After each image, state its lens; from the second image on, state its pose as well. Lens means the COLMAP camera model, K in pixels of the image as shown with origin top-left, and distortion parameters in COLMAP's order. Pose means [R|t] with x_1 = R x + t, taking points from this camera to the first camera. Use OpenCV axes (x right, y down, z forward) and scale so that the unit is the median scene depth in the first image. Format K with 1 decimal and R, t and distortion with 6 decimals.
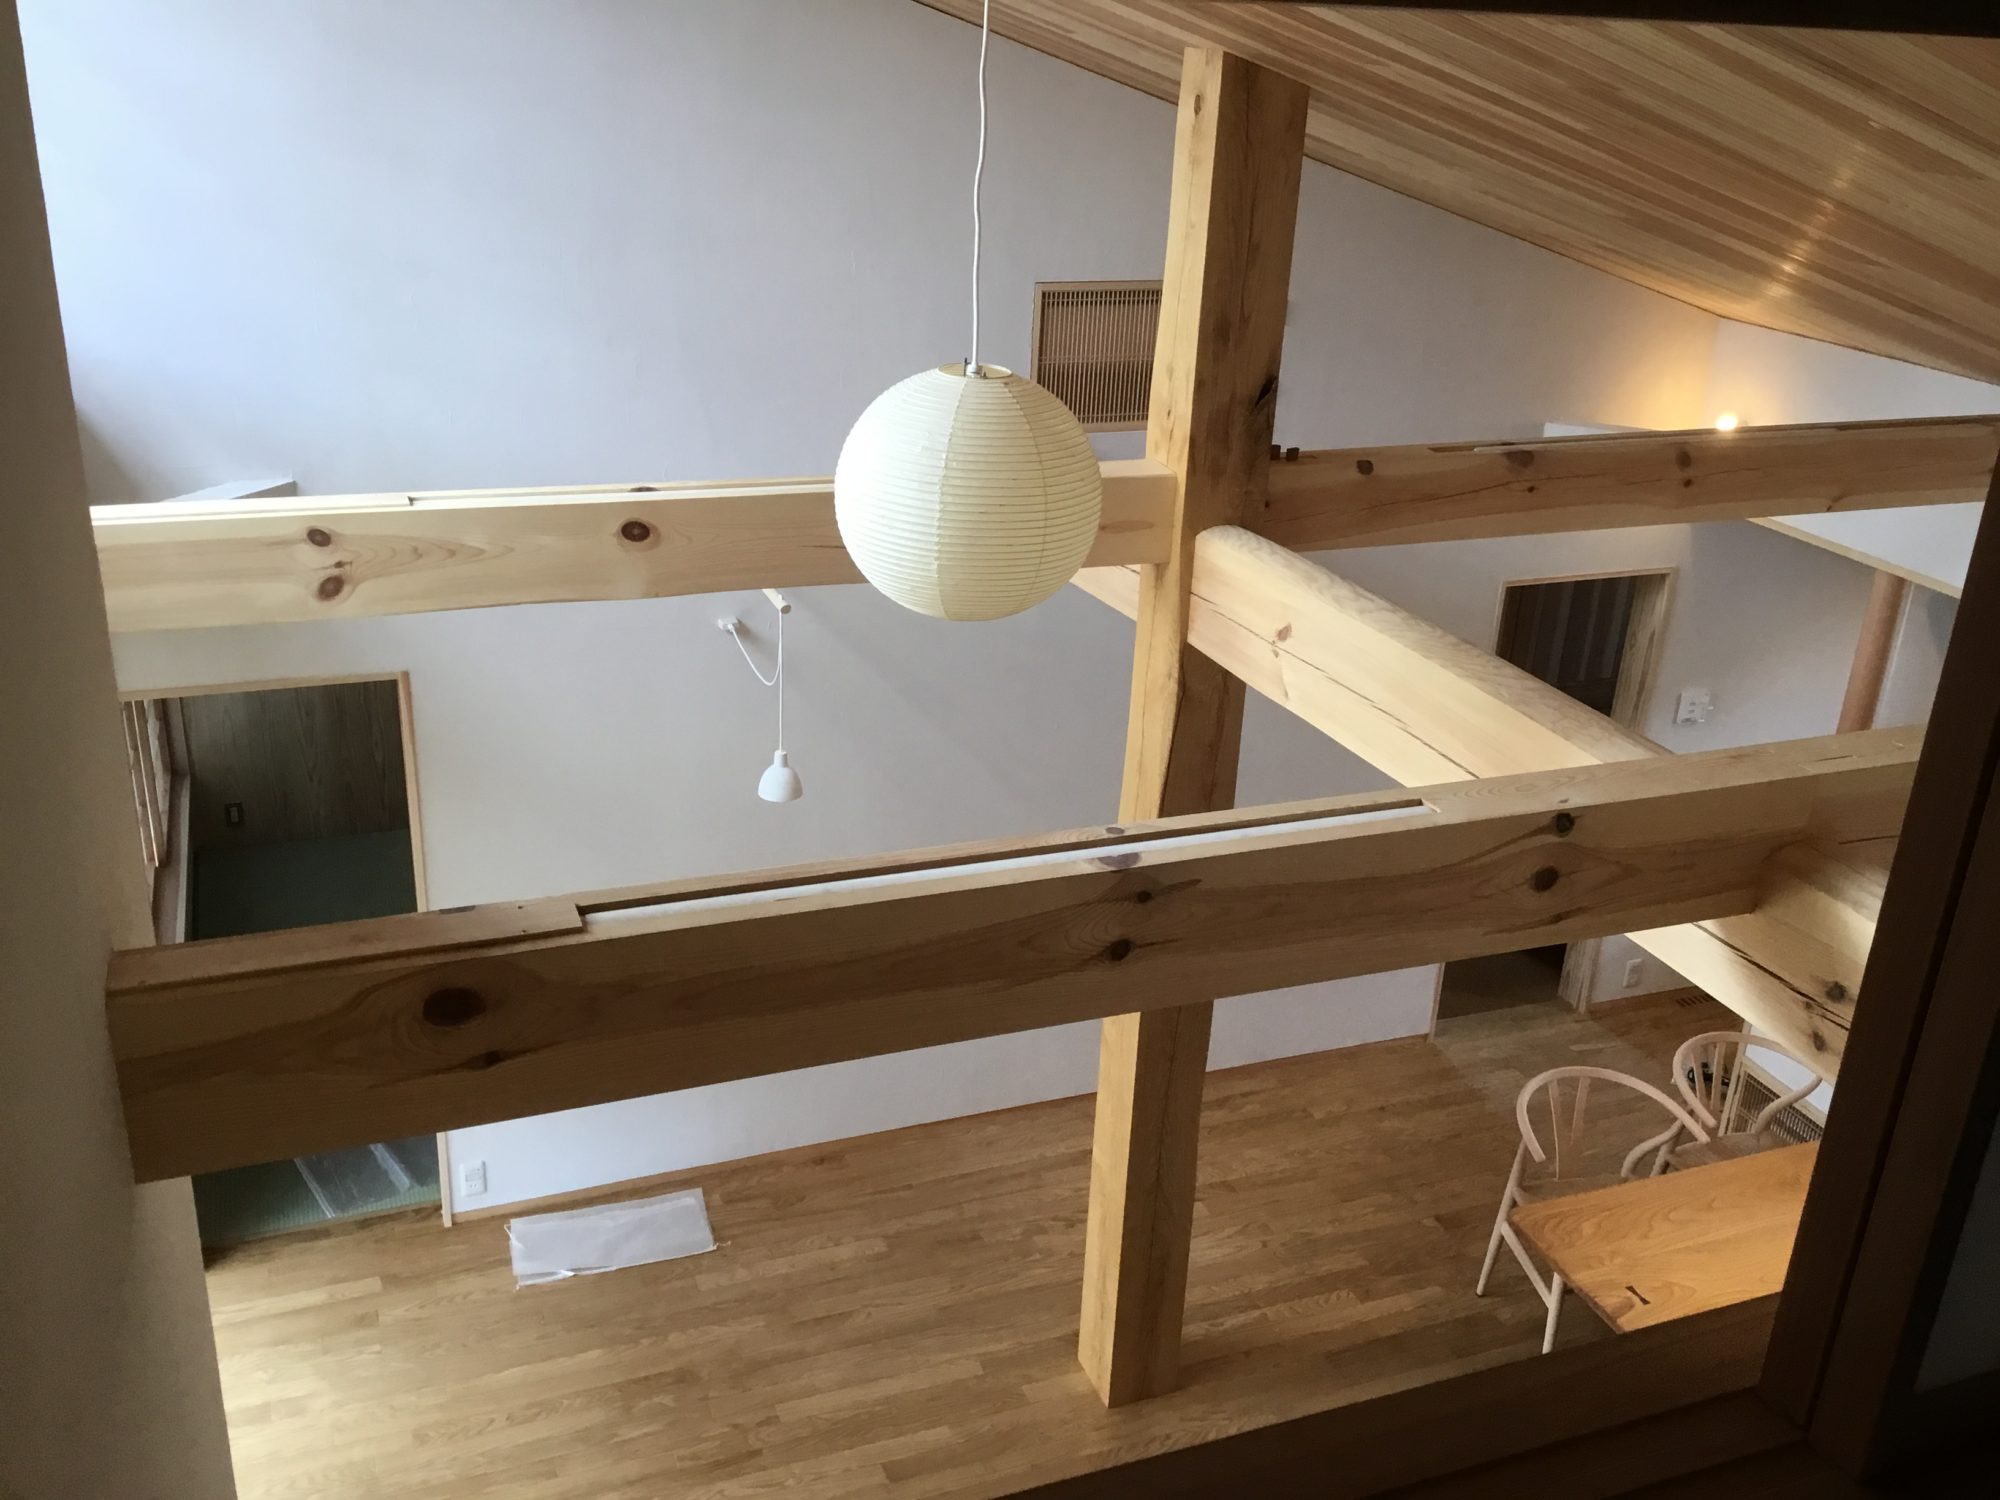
lens RADIAL K [[1813.1, 0, 1003.1], [0, 1813.1, 764.2], [0, 0, 1]] dist [0.120618, -0.237960]
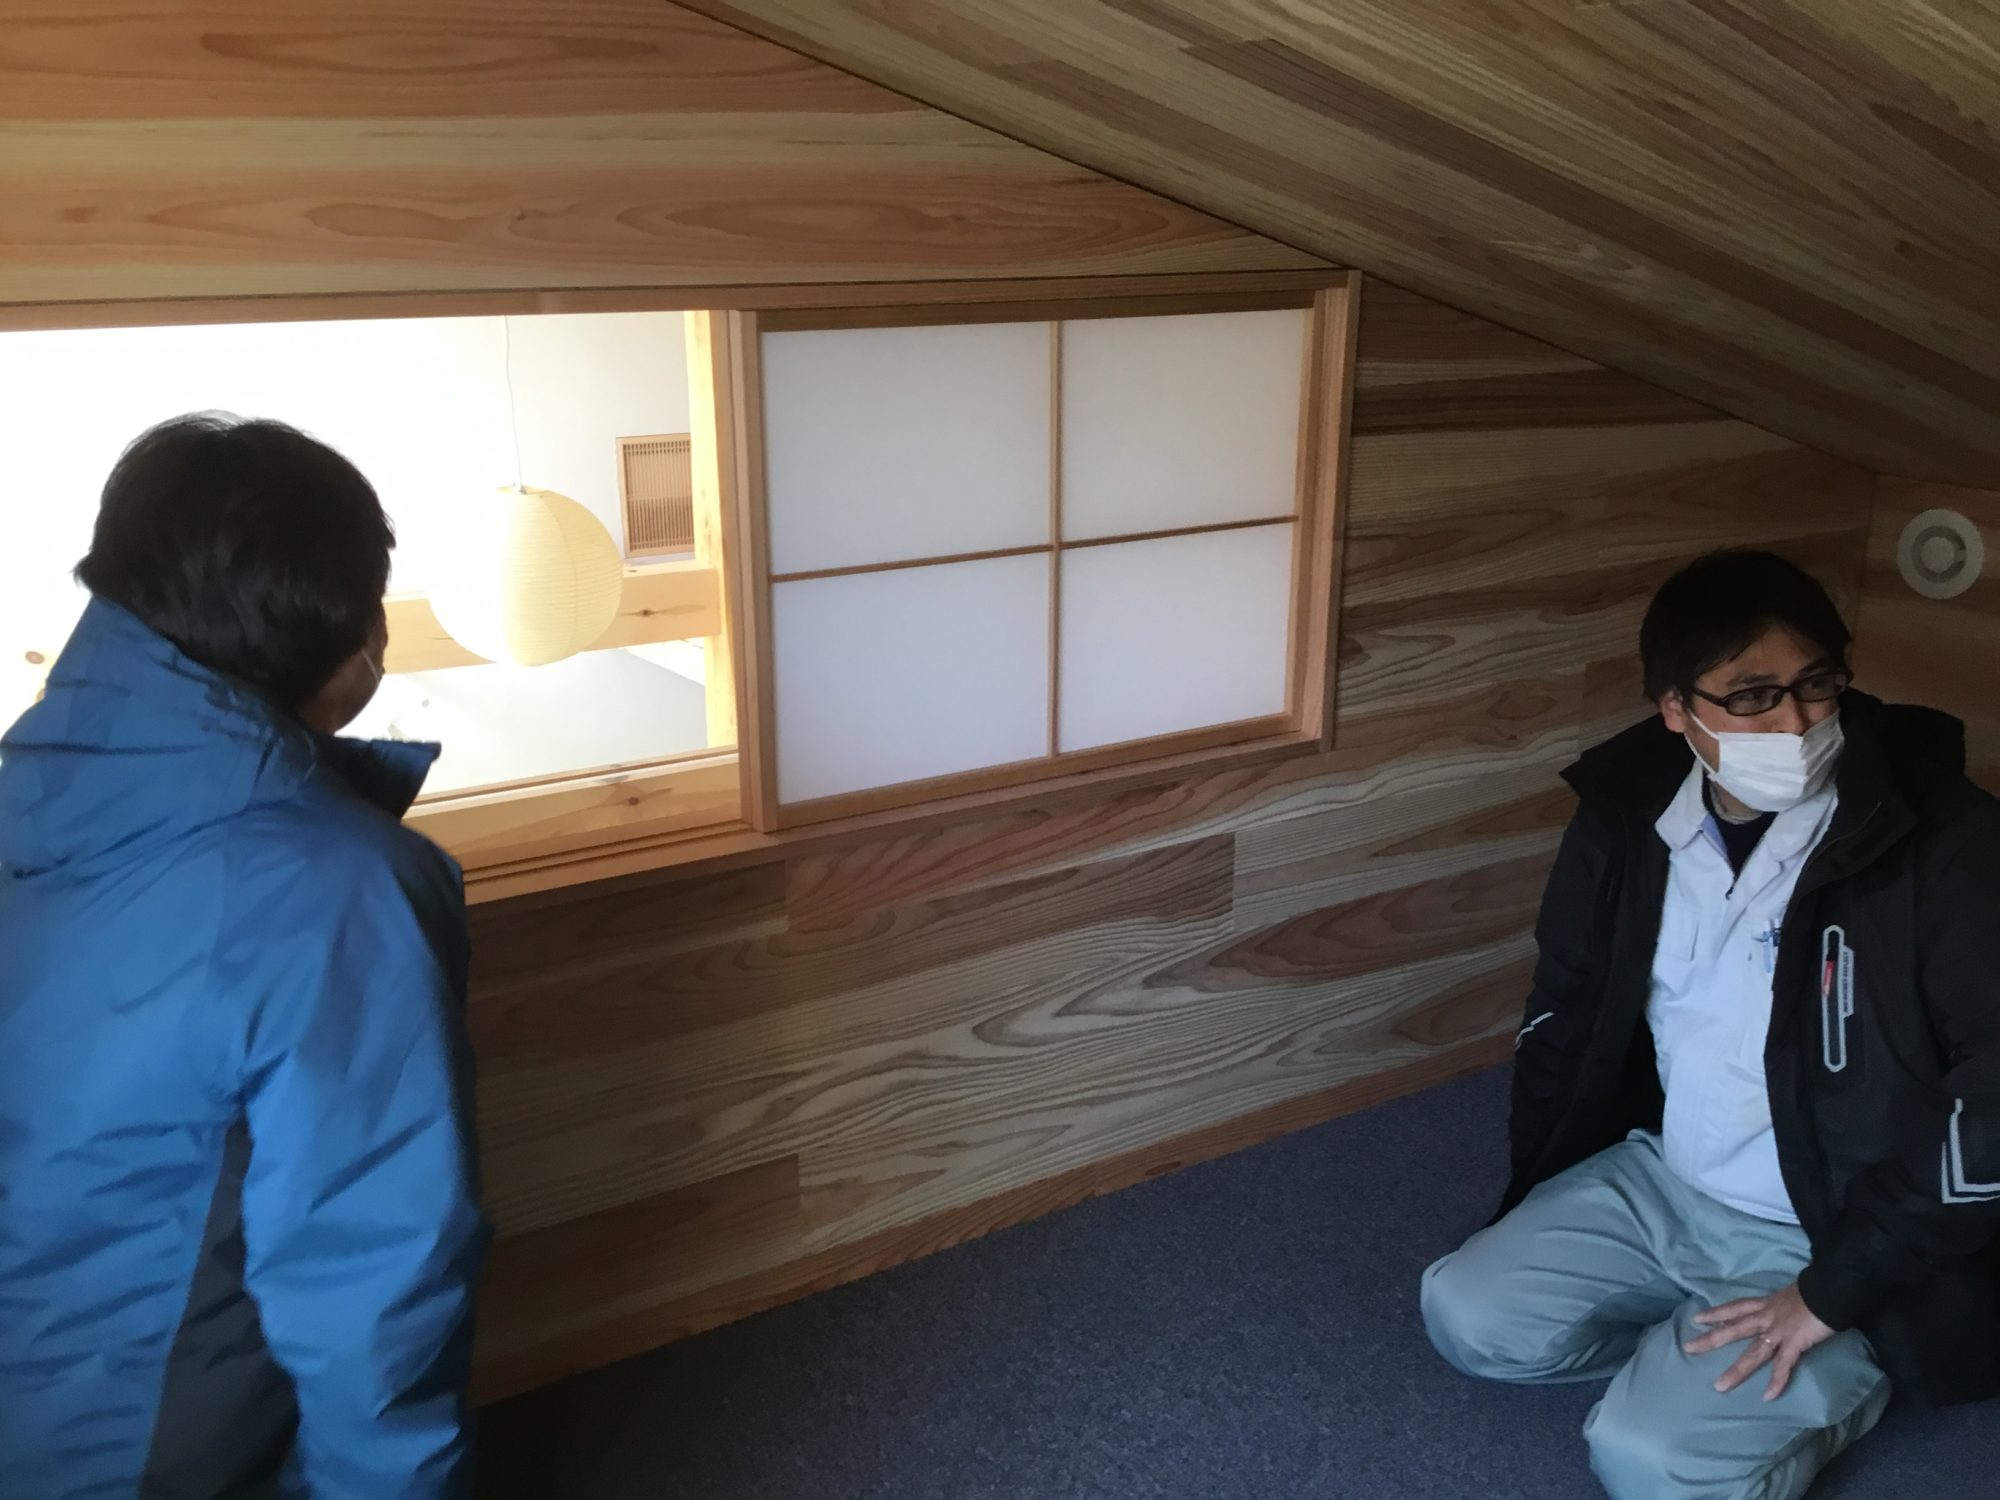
lens RADIAL K [[1813.1, 0, 1003.1], [0, 1813.1, 764.2], [0, 0, 1]] dist [0.120618, -0.237960]
pose [[0.983625, -0.096575, 0.152170, 0.067067], [0.109124, 0.991090, -0.076374, 0.084880], [-0.143439, 0.091729, 0.985399, -0.259214]]
